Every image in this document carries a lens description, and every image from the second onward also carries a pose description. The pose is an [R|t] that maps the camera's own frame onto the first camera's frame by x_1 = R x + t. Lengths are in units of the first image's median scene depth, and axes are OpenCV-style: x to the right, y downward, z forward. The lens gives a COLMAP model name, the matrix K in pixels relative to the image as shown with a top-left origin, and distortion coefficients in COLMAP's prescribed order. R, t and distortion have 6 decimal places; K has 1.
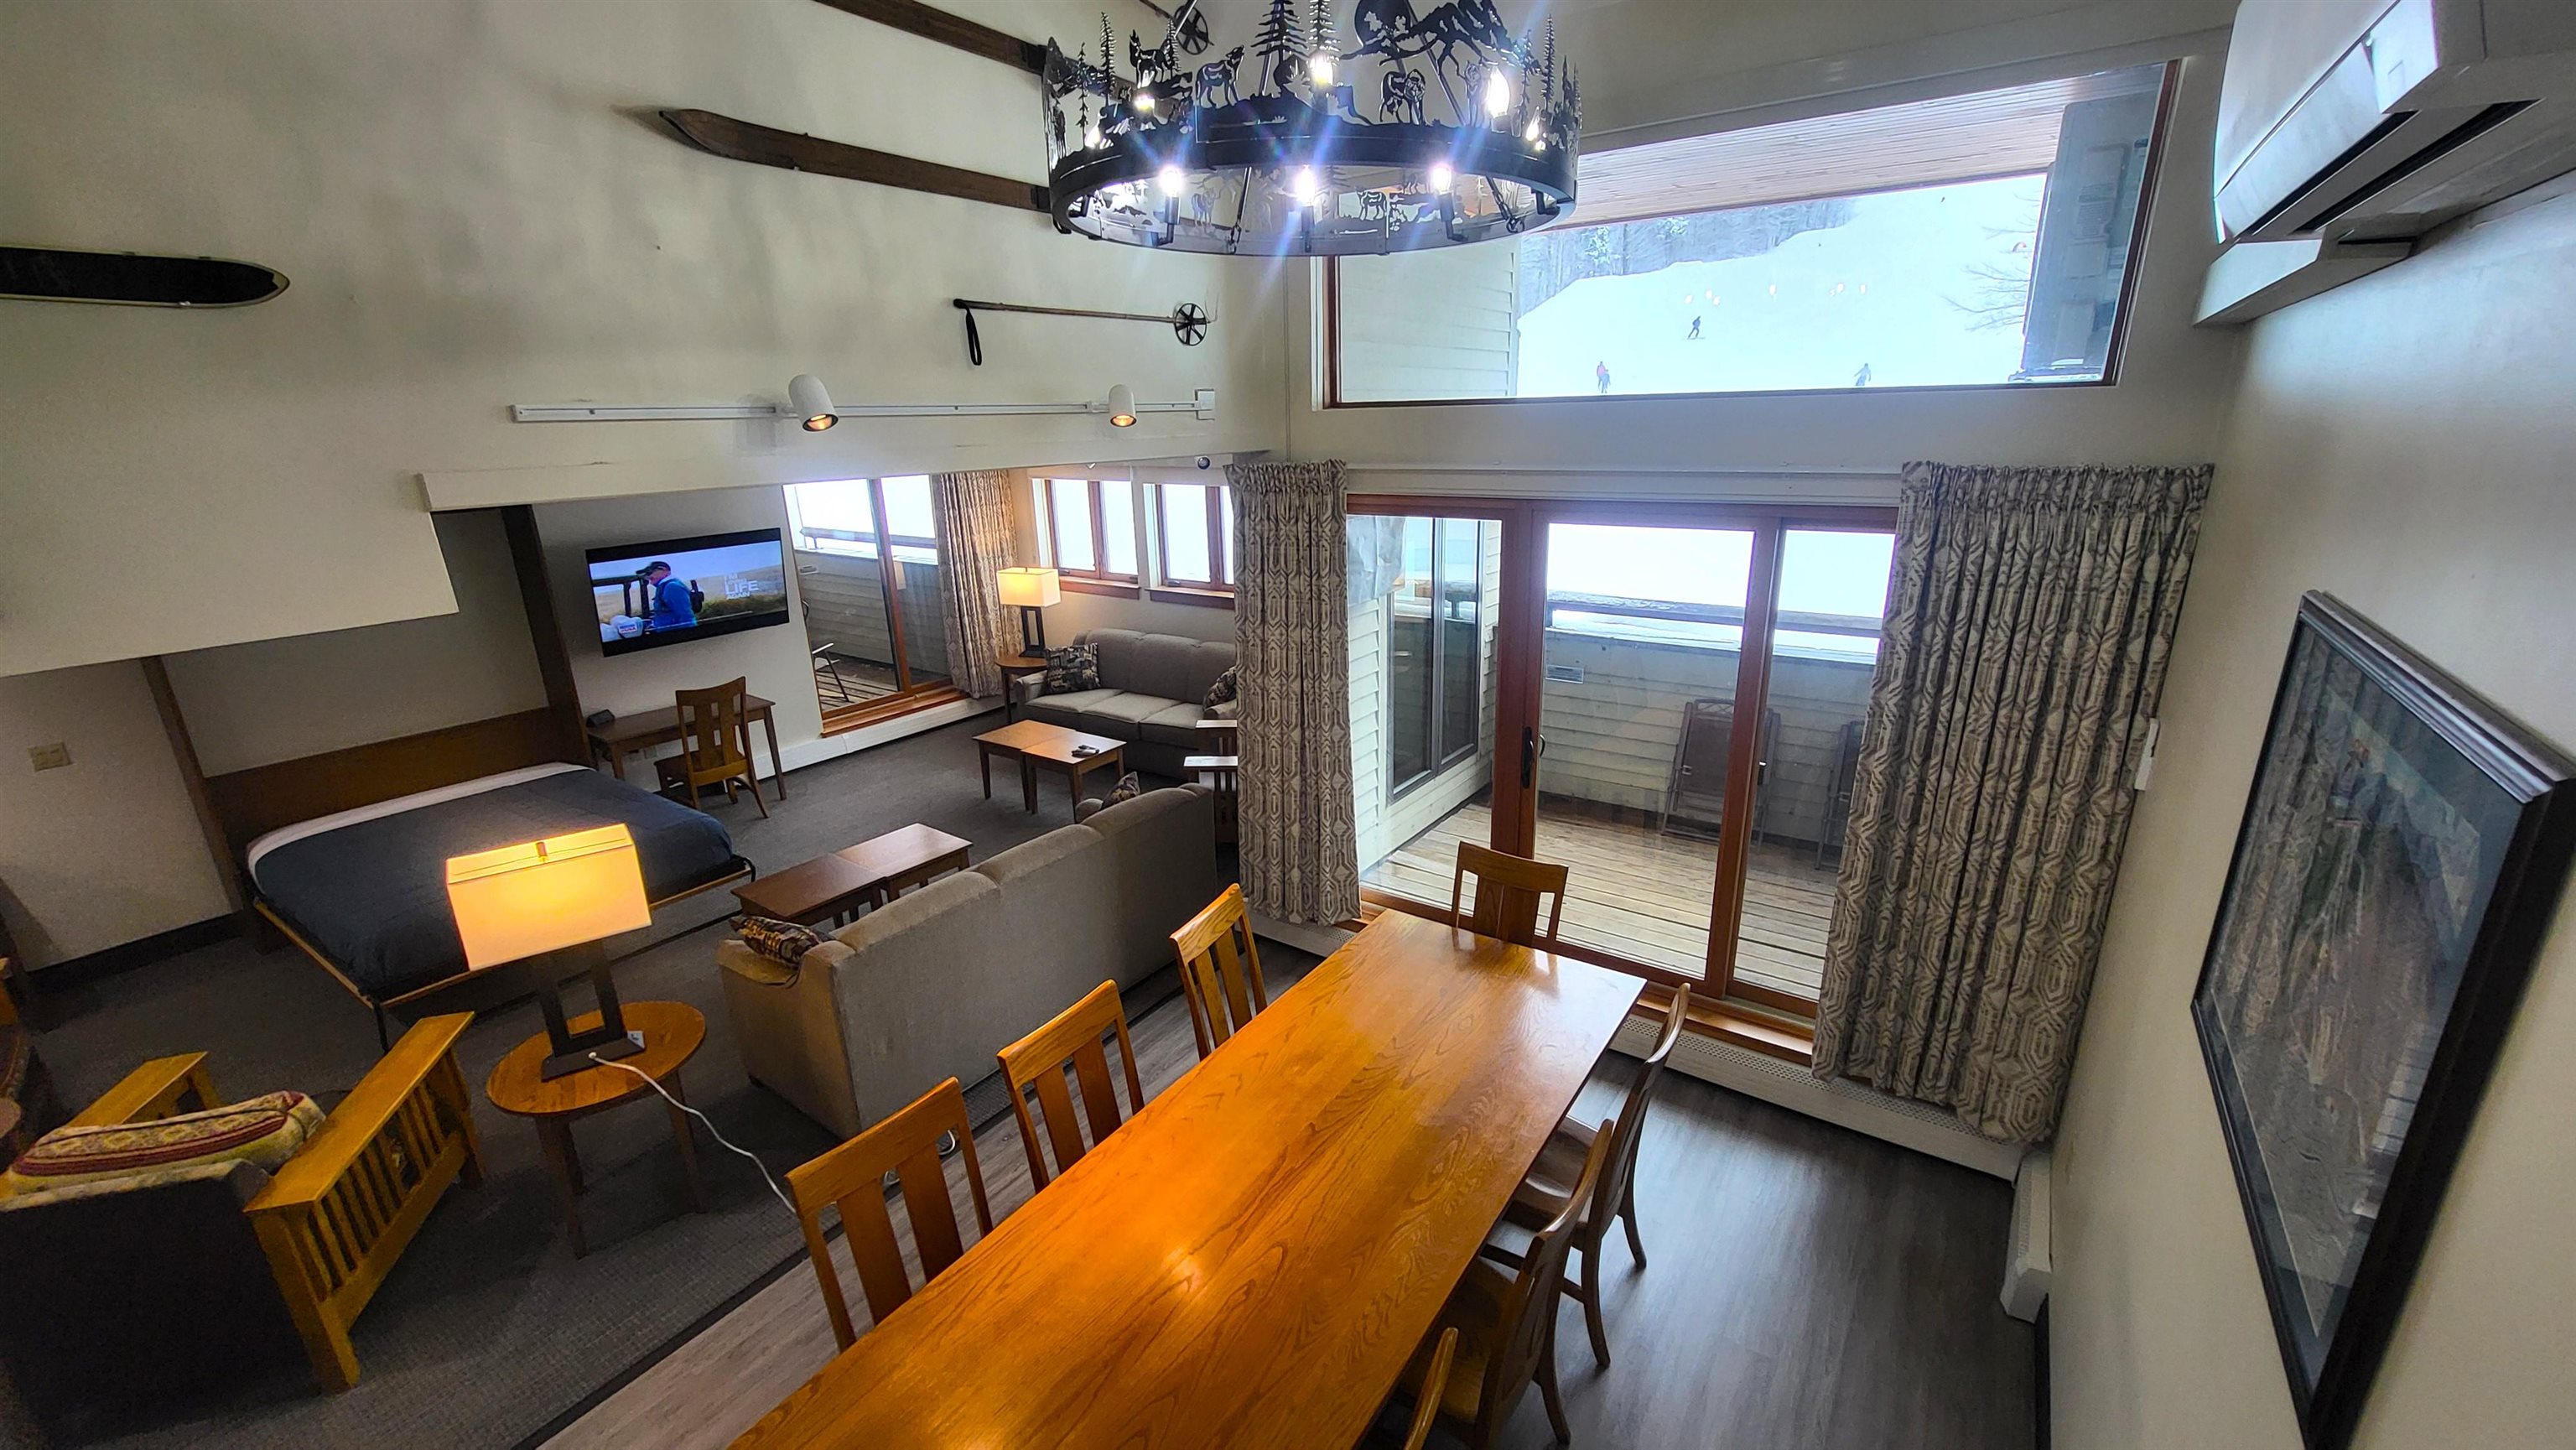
lens RADIAL K [[1009.1, 0, 1293.3], [0, 1009.1, 733.5], [0, 0, 1]] dist [-0.003097, -0.000127]
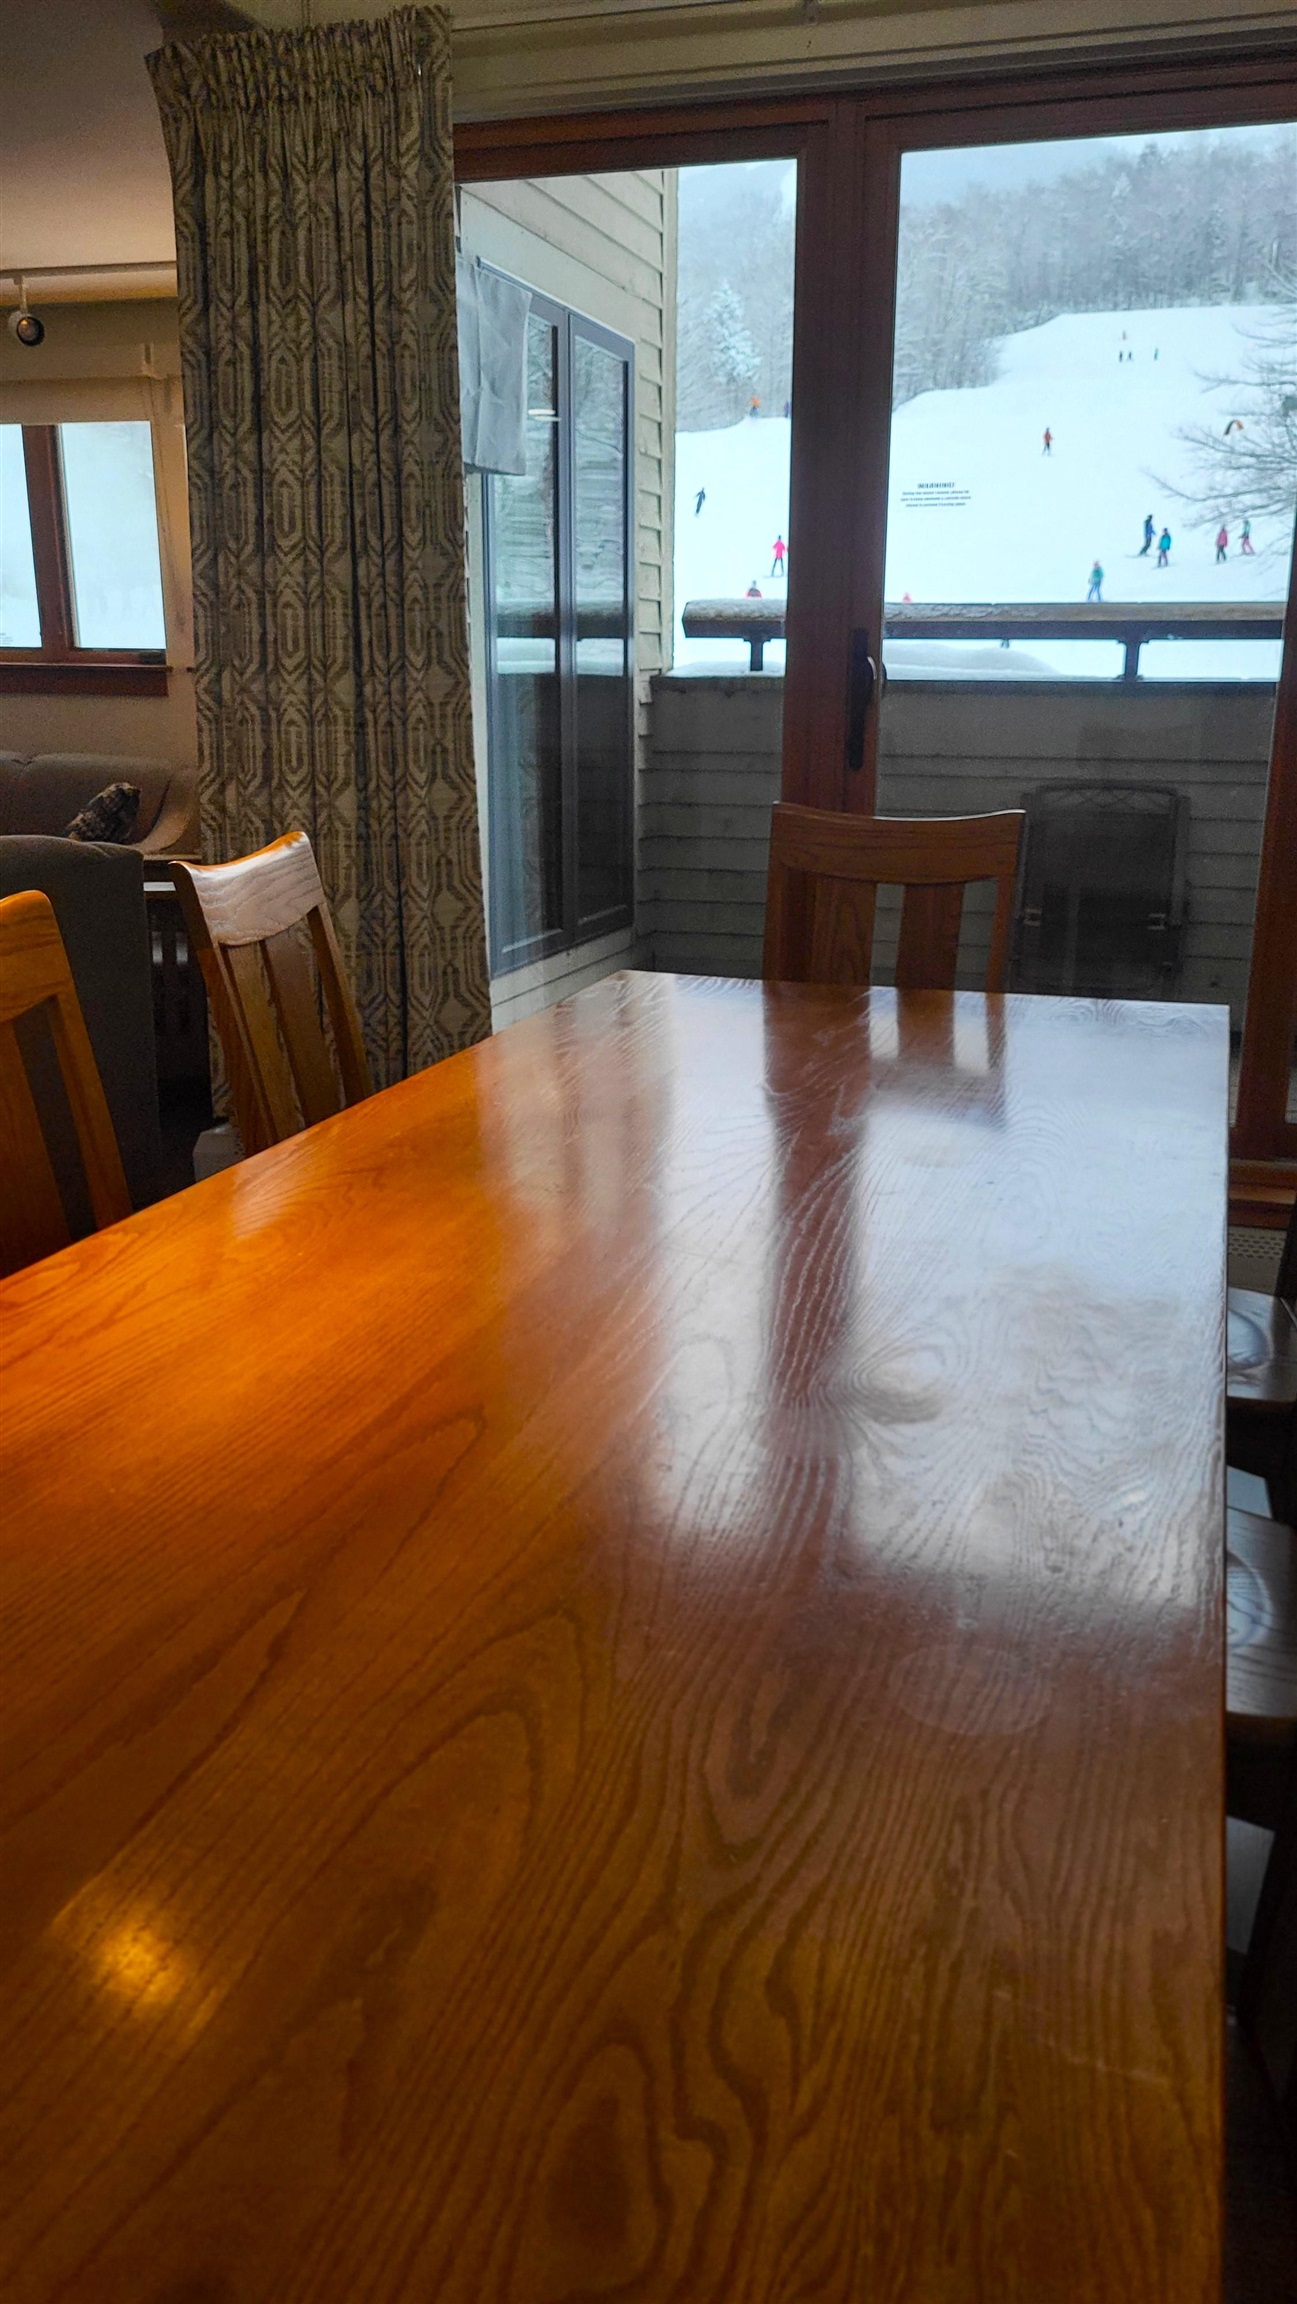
lens RADIAL K [[1762.0, 0, 651.0], [0, 1762.0, 1152.3], [0, 0, 1]] dist [0.003995, 0.002030]
pose [[0.956753, -0.050605, 0.286466, -0.104381], [0.064127, 0.997217, -0.038014, 0.250574], [-0.283745, 0.054740, 0.957336, 0.237714]]
